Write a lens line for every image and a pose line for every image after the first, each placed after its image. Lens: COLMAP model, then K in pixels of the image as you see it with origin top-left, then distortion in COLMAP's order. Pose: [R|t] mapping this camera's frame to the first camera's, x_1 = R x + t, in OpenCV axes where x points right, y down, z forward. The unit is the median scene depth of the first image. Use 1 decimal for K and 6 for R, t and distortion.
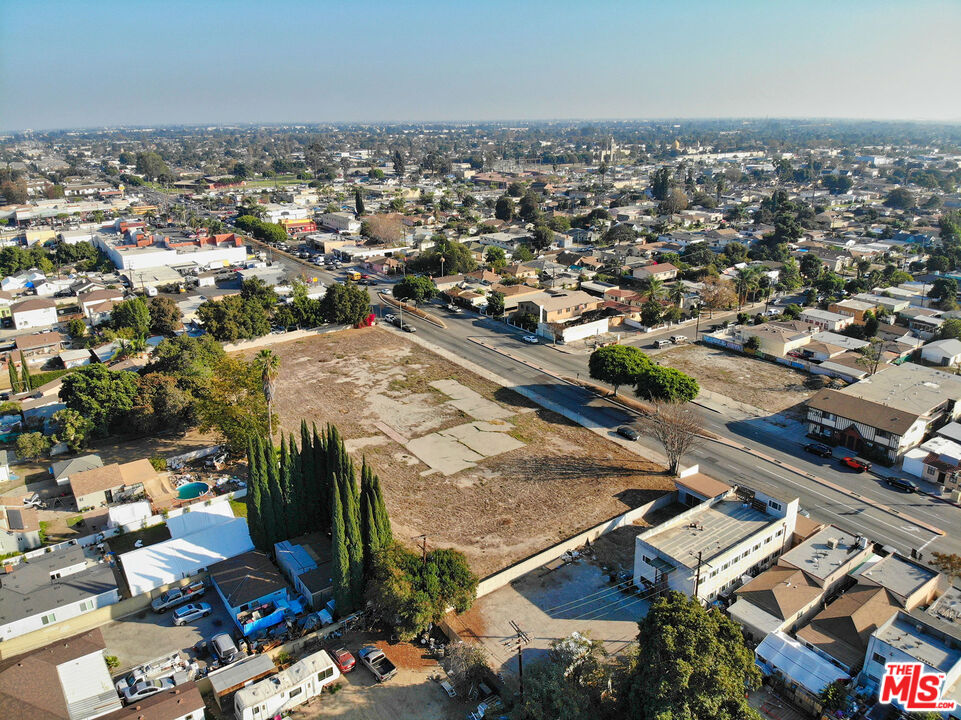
lens RADIAL K [[693.6, 0, 482.8], [0, 693.6, 361.9], [0, 0, 1]] dist [0.102665, -0.242931]
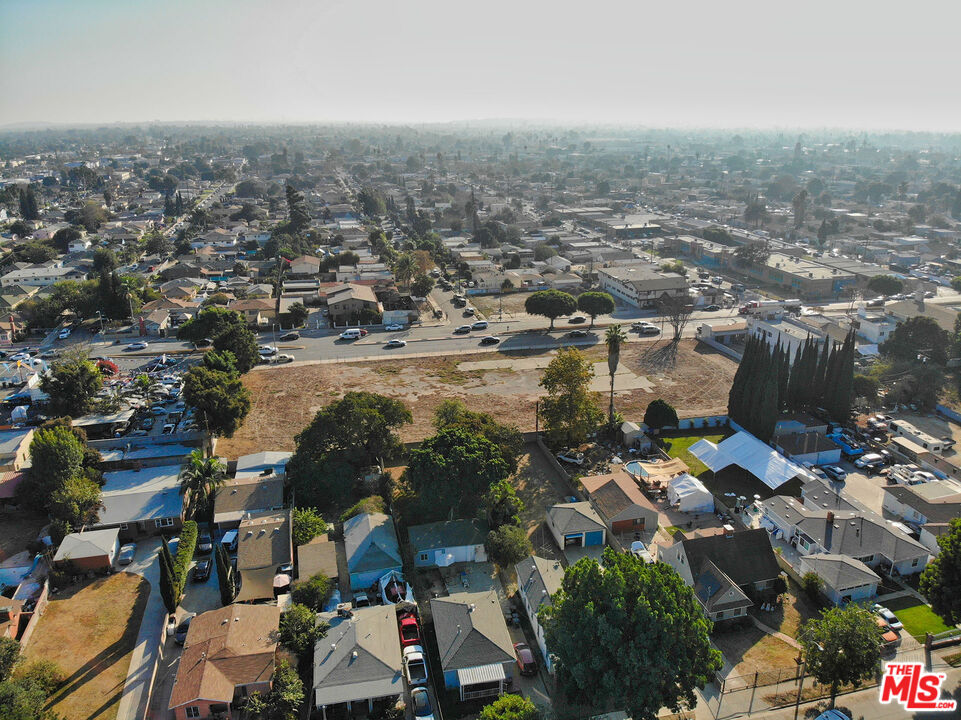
lens RADIAL K [[693.6, 0, 482.8], [0, 693.6, 361.9], [0, 0, 1]] dist [0.102665, -0.242931]
pose [[0.384449, -0.294005, 0.875077, -0.962711], [0.303783, 0.935425, 0.180820, -0.158129], [-0.871731, 0.196318, 0.448937, 0.500199]]
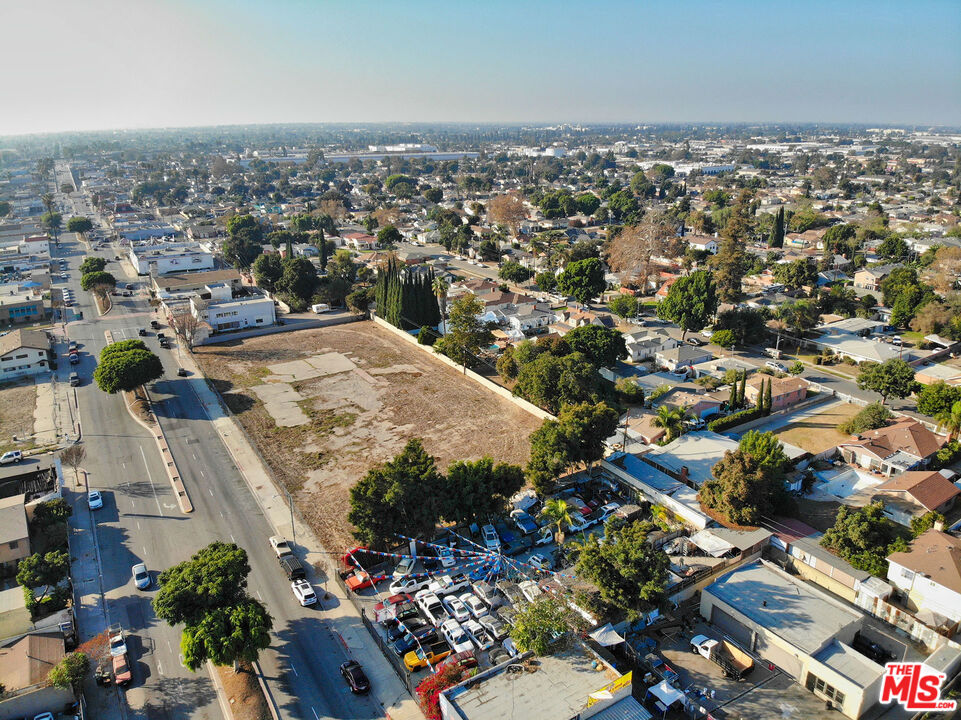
lens RADIAL K [[690.2, 0, 488.8], [0, 690.2, 361.4], [0, 0, 1]] dist [0.134861, -0.277235]
pose [[-0.998605, 0.000377, 0.052797, -0.351662], [0.032821, 0.787732, 0.615144, -0.566270], [-0.041358, 0.616019, -0.786645, 1.632801]]
